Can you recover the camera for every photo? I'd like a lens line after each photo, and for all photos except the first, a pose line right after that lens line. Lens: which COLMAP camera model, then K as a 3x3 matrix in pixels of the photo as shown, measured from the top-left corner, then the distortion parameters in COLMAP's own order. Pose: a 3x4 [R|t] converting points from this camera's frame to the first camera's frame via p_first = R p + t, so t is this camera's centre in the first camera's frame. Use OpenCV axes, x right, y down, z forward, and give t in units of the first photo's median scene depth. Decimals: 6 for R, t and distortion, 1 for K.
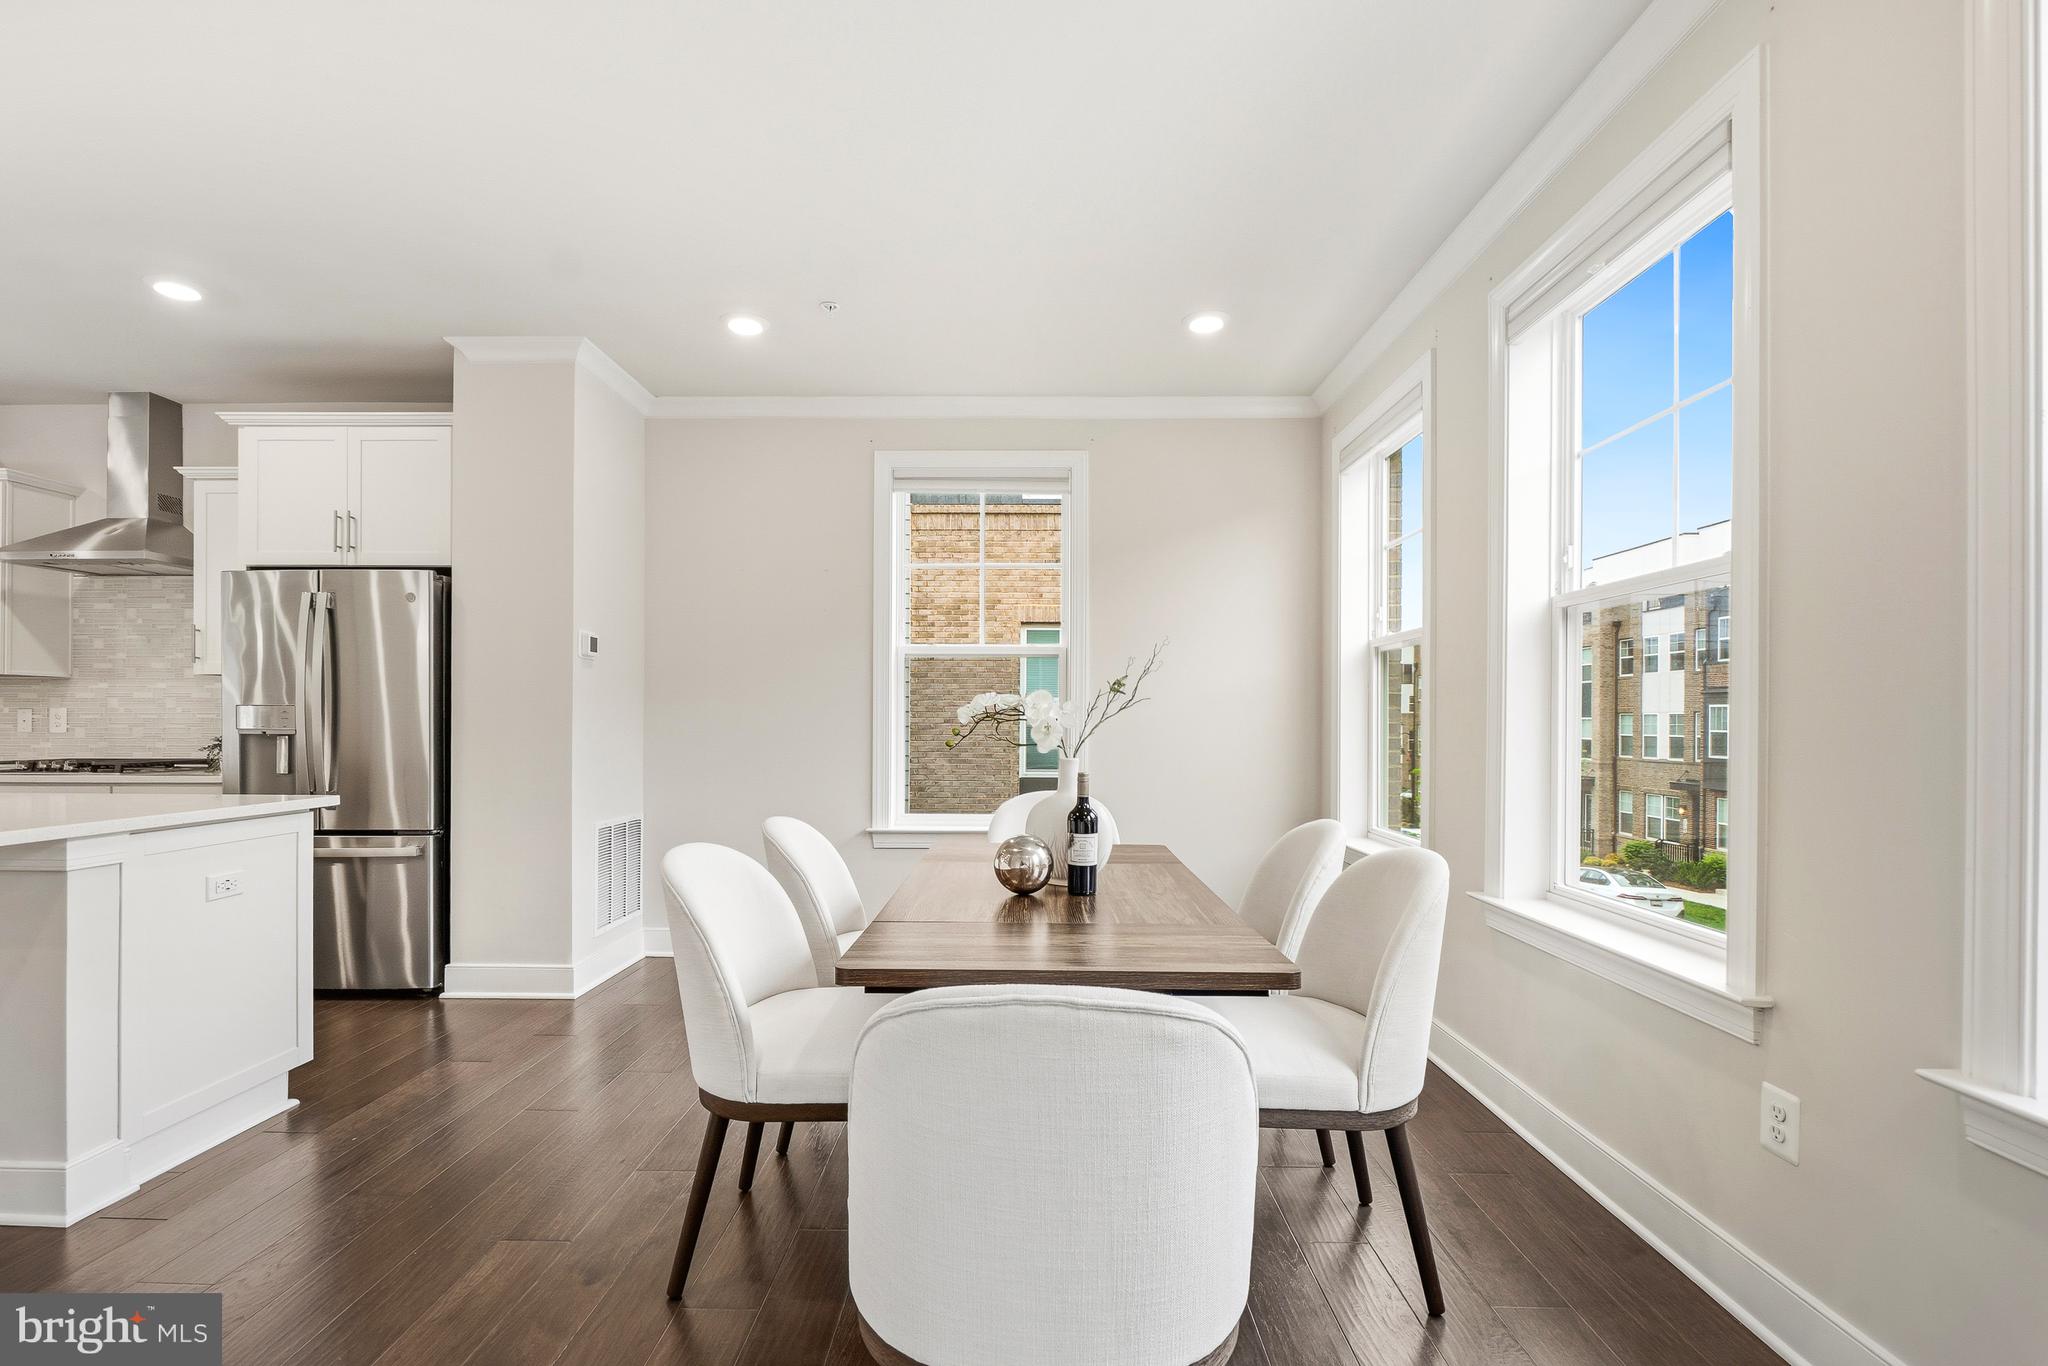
lens RADIAL K [[905.1, 0, 1018.5], [0, 905.1, 714.4], [0, 0, 1]] dist [-0.003921, -0.002363]
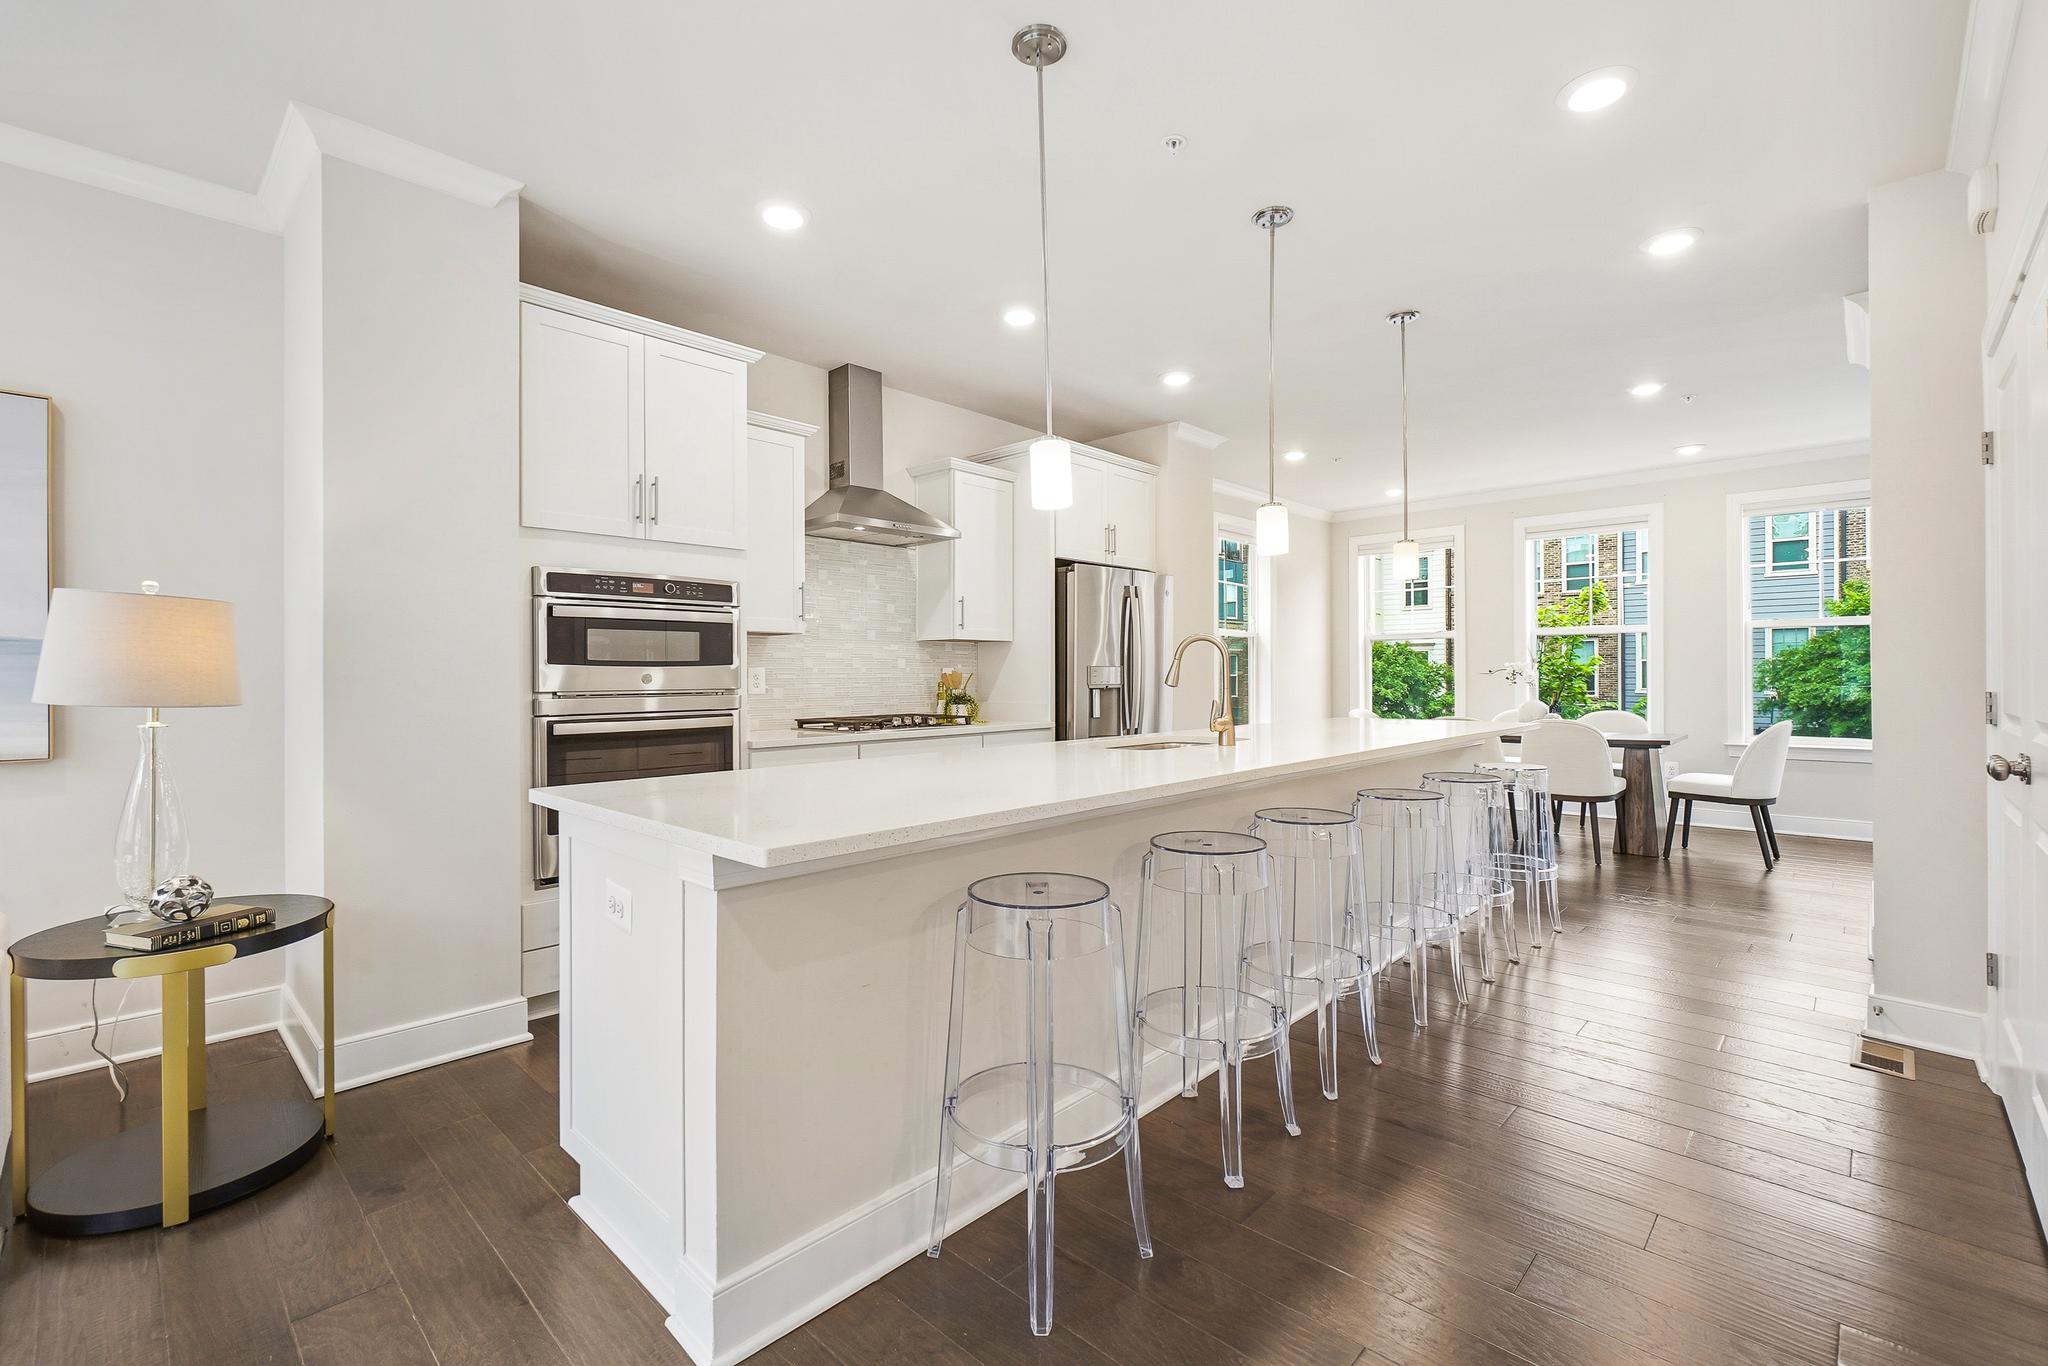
lens RADIAL K [[876.0, 0, 1061.4], [0, 876.0, 668.3], [0, 0, 1]] dist [-0.015110, 0.001810]
pose [[0.667921, -0.000338, 0.744232, -1.725131], [0.007791, 0.999948, -0.006538, 0.002427], [-0.744192, 0.010165, 0.667889, 0.154217]]
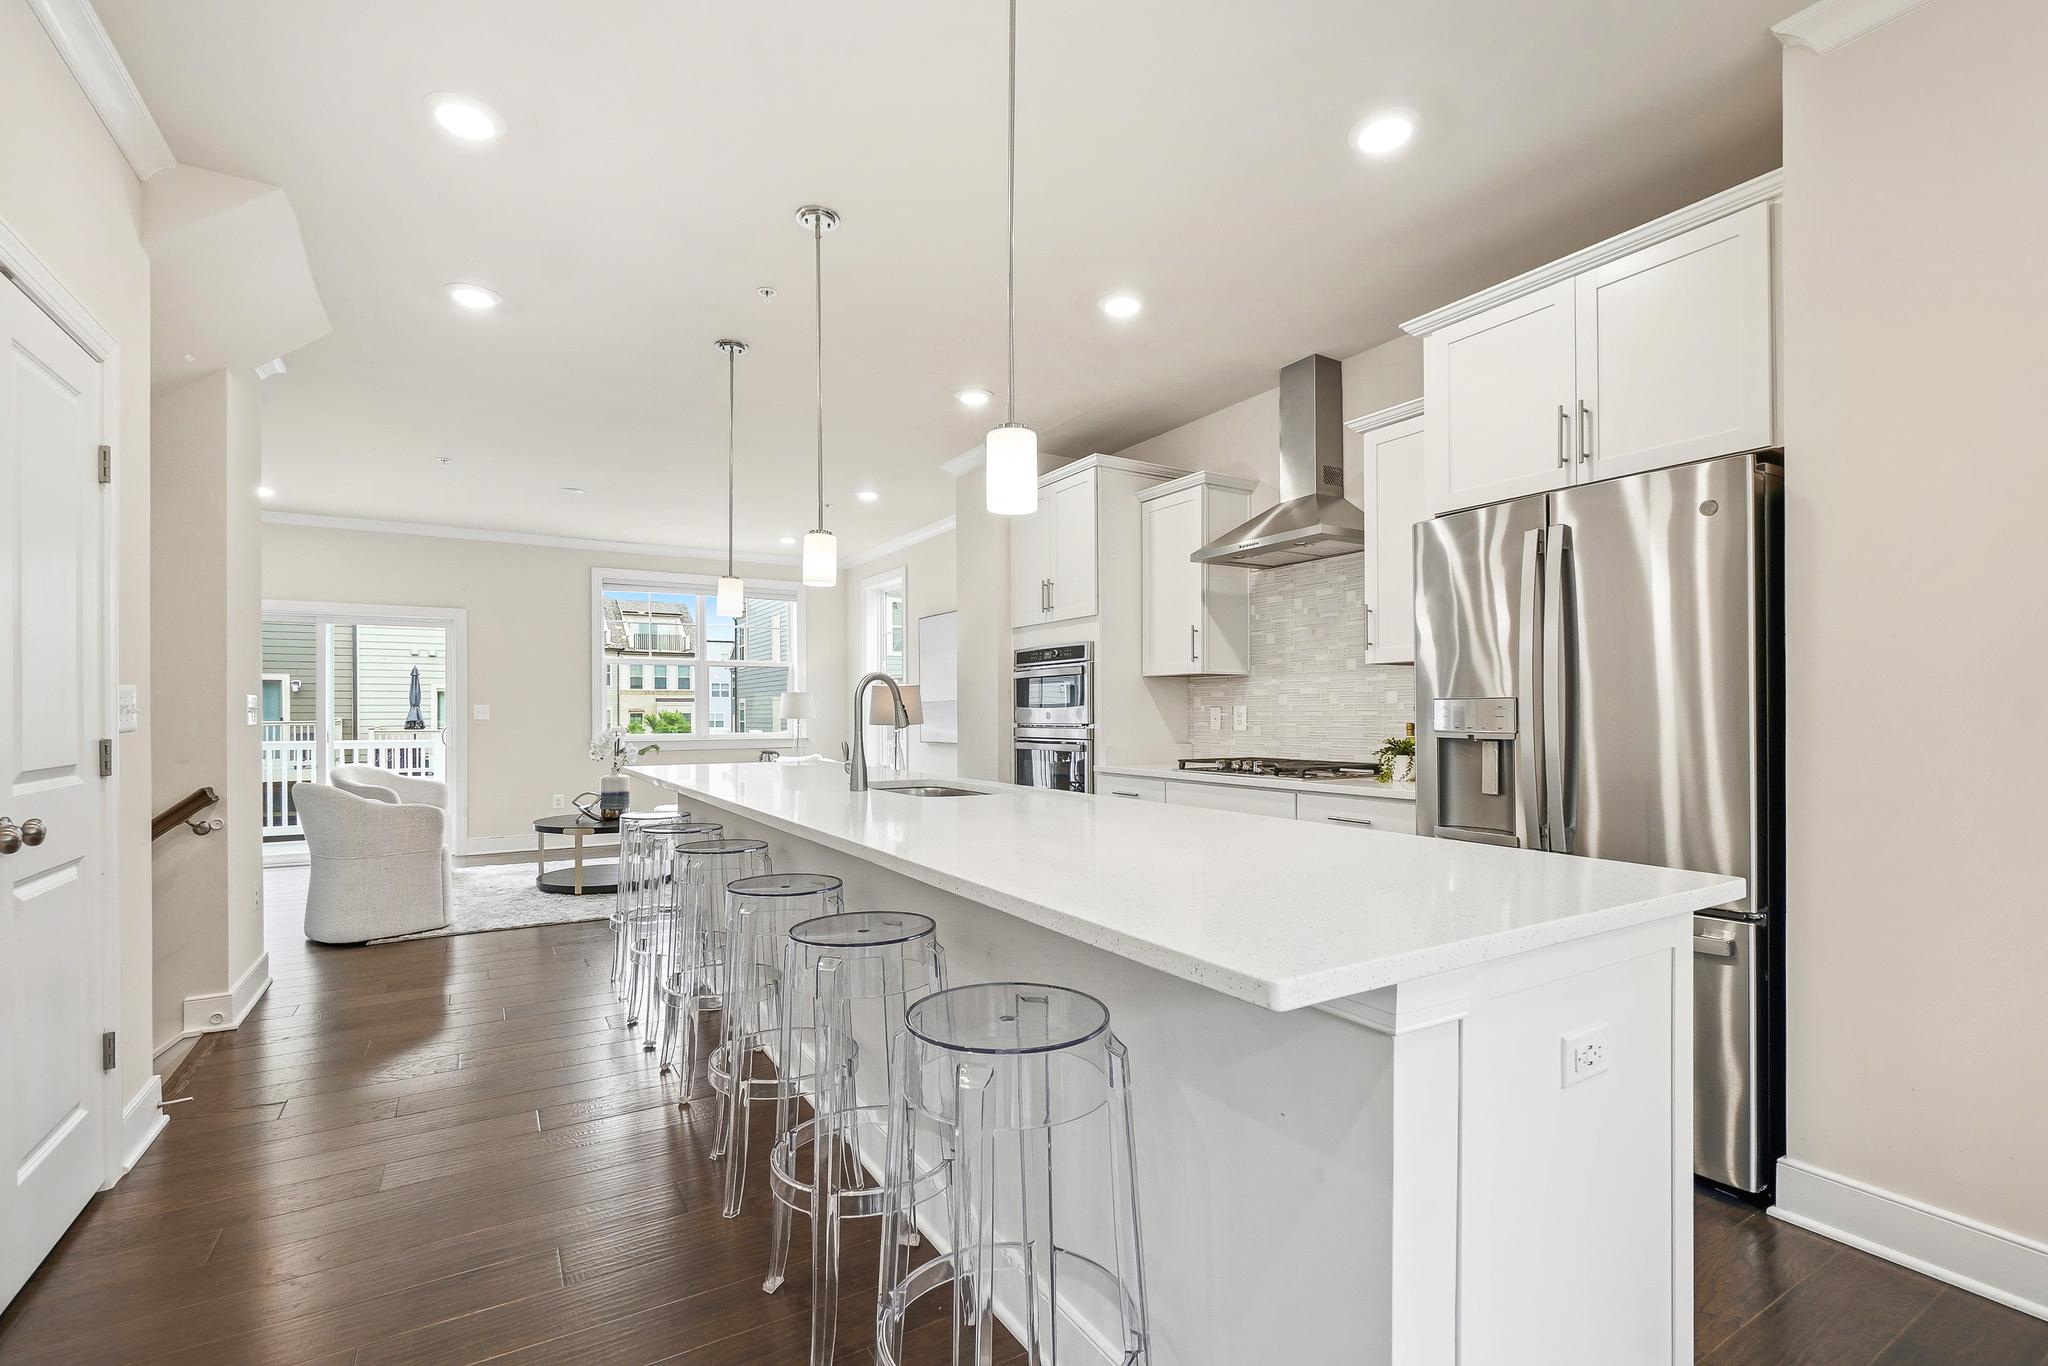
lens RADIAL K [[905.1, 0, 1001.7], [0, 905.1, 710.6], [0, 0, 1]] dist [-0.003921, -0.002363]
pose [[0.511109, -0.005668, -0.859497, -0.376641], [0.006680, 0.999974, -0.002622, -0.000964], [0.859490, -0.004401, 0.511133, 0.285677]]
